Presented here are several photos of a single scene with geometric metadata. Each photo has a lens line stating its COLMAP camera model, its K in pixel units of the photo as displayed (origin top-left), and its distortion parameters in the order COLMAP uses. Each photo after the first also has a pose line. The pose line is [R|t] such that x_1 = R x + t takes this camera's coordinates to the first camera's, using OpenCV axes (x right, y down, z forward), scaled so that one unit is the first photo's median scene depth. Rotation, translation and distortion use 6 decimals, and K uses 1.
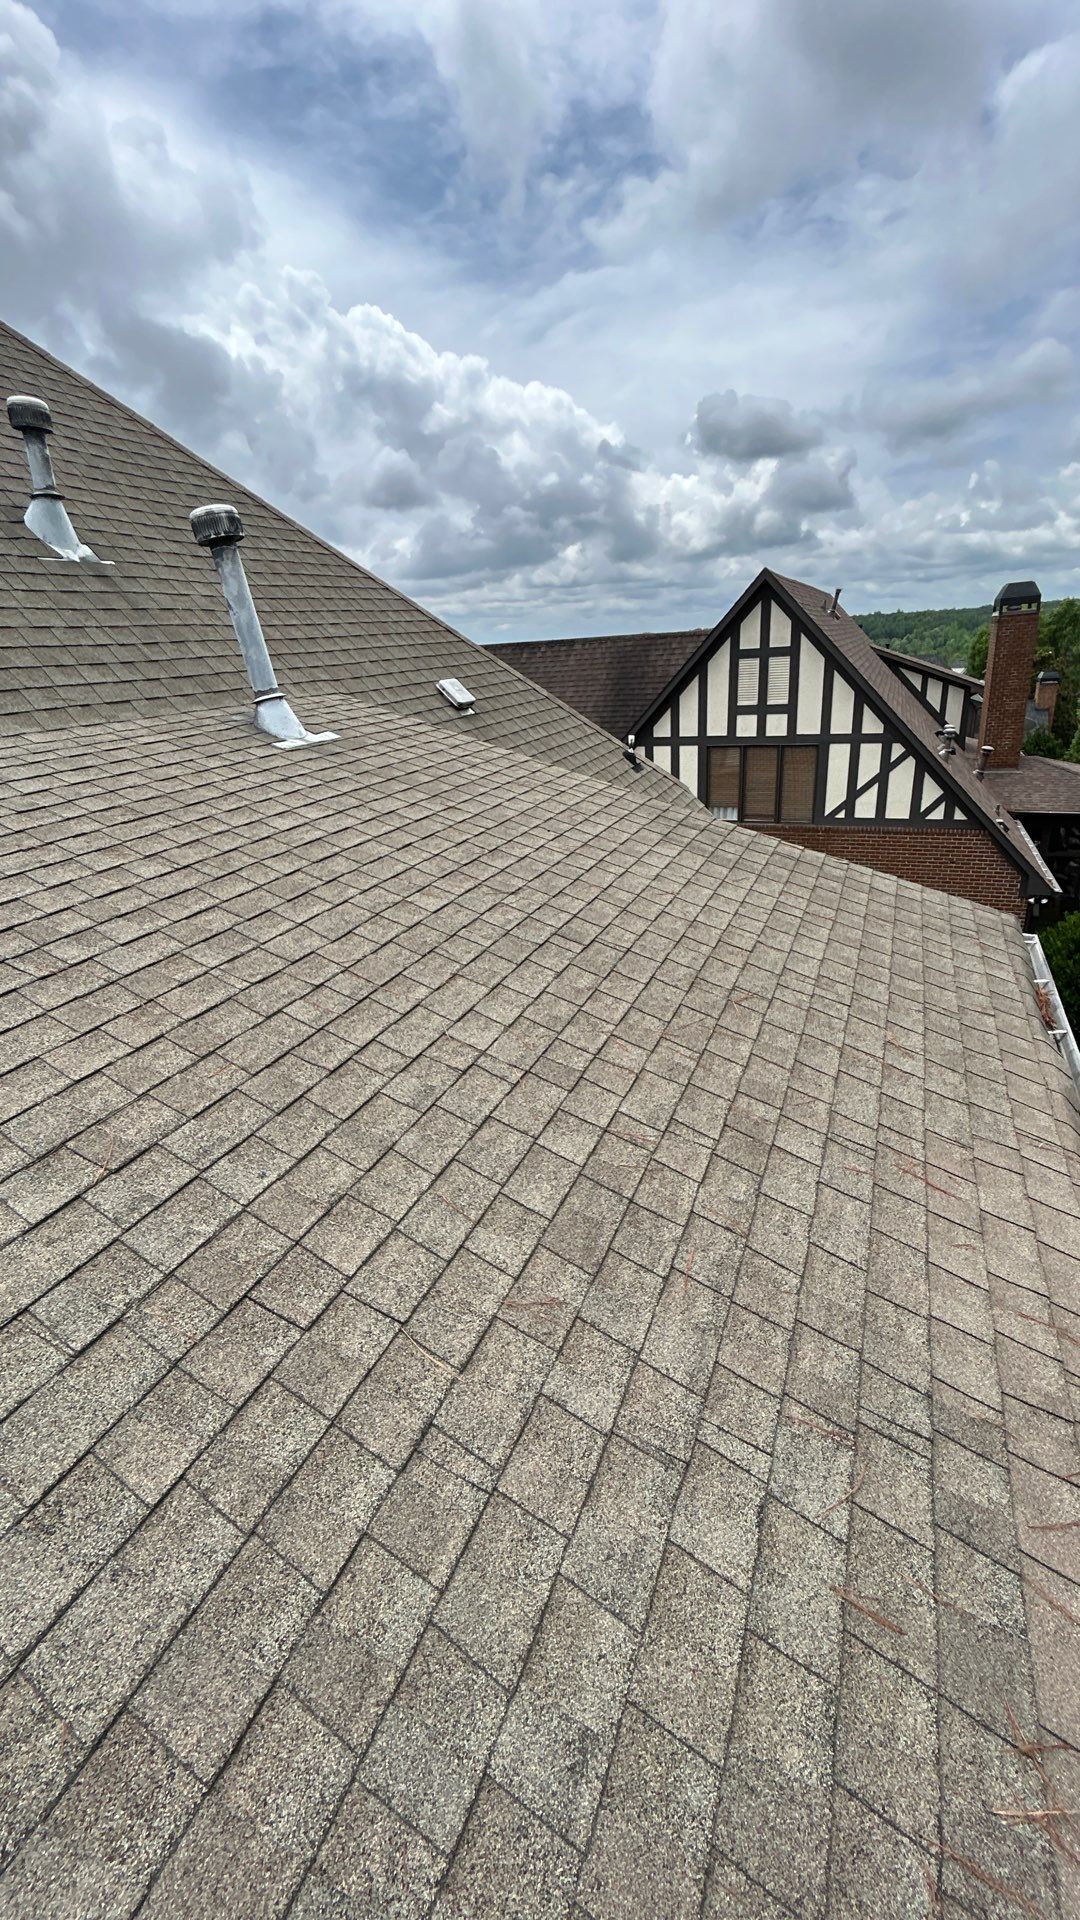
lens RADIAL K [[787.2, 0, 540.0], [0, 787.2, 960.0], [0, 0, 1]] dist [0.009969, 0.000464]
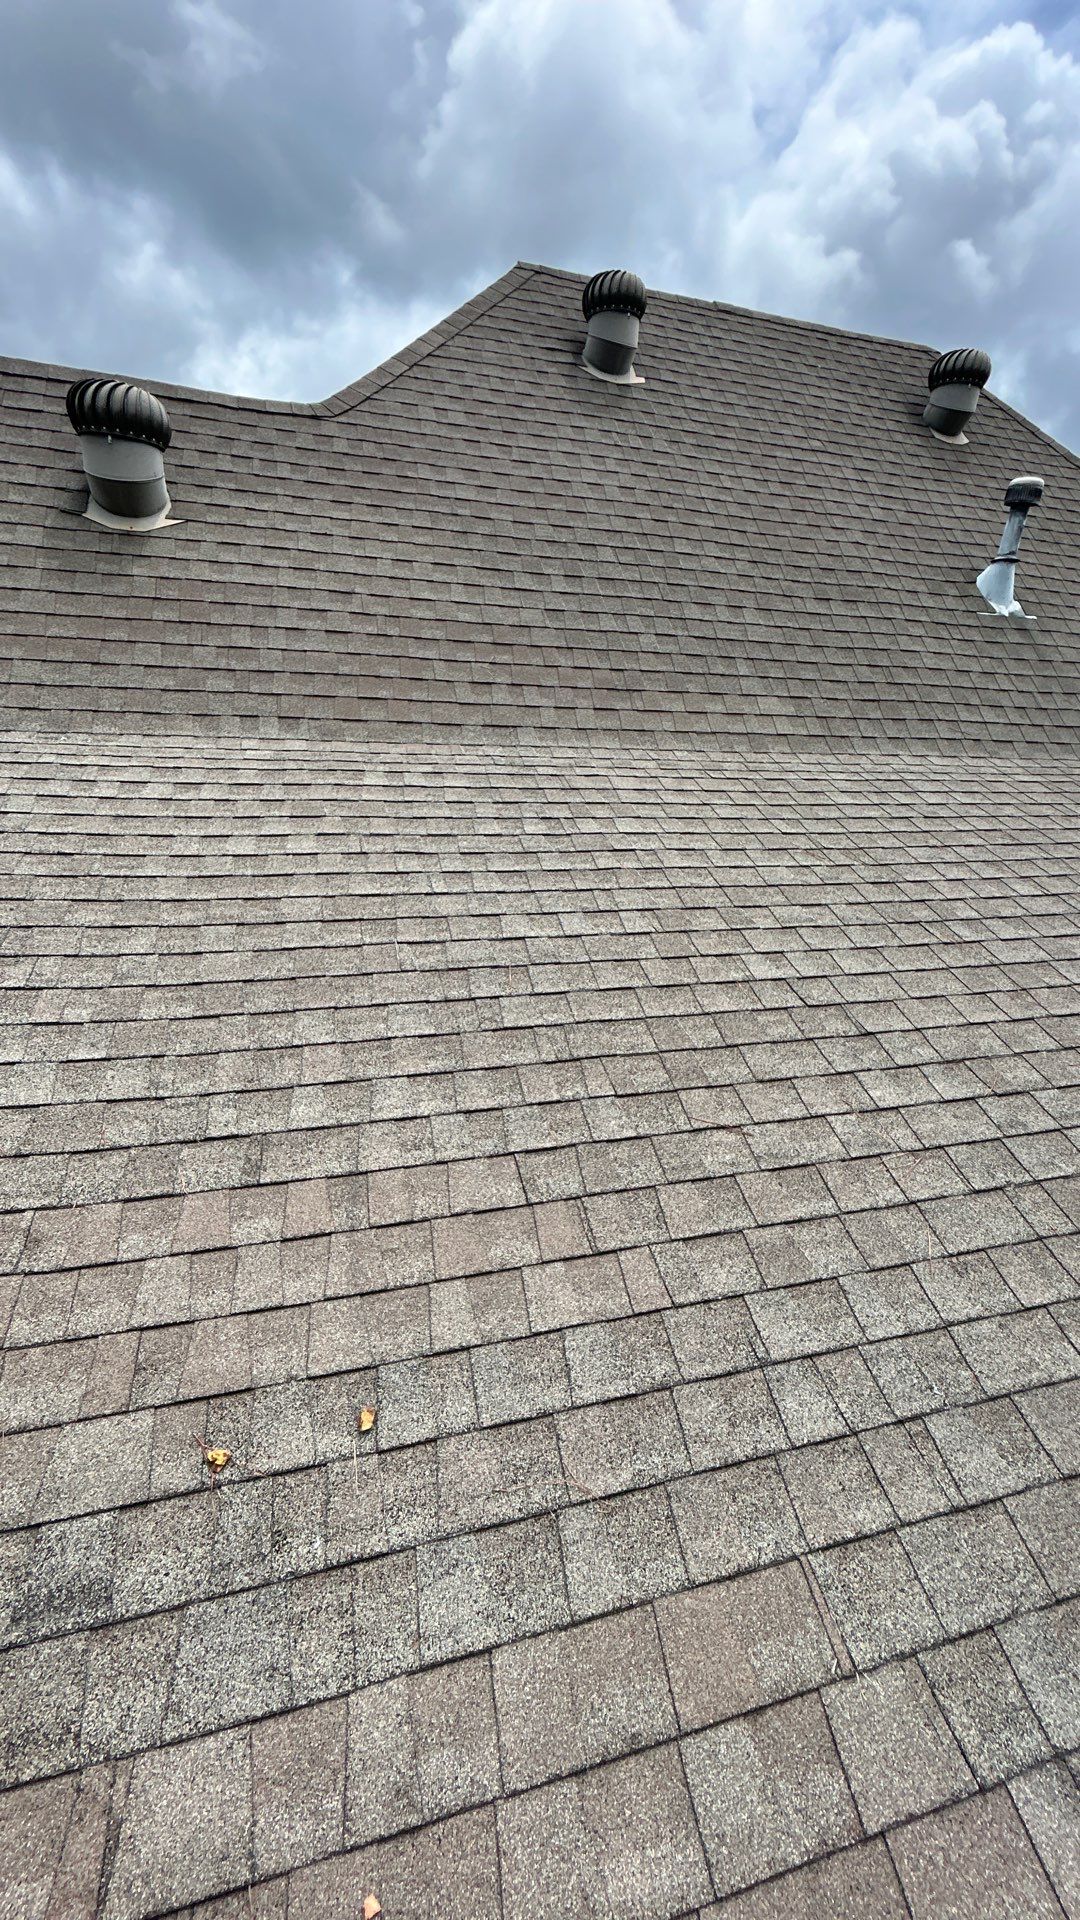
lens RADIAL K [[787.2, 0, 540.0], [0, 787.2, 960.0], [0, 0, 1]] dist [0.009969, 0.000464]
pose [[0.647195, 0.346639, -0.678955, -0.093812], [-0.370058, 0.921518, 0.117732, 0.082290], [0.666479, 0.175058, 0.724679, -0.229053]]
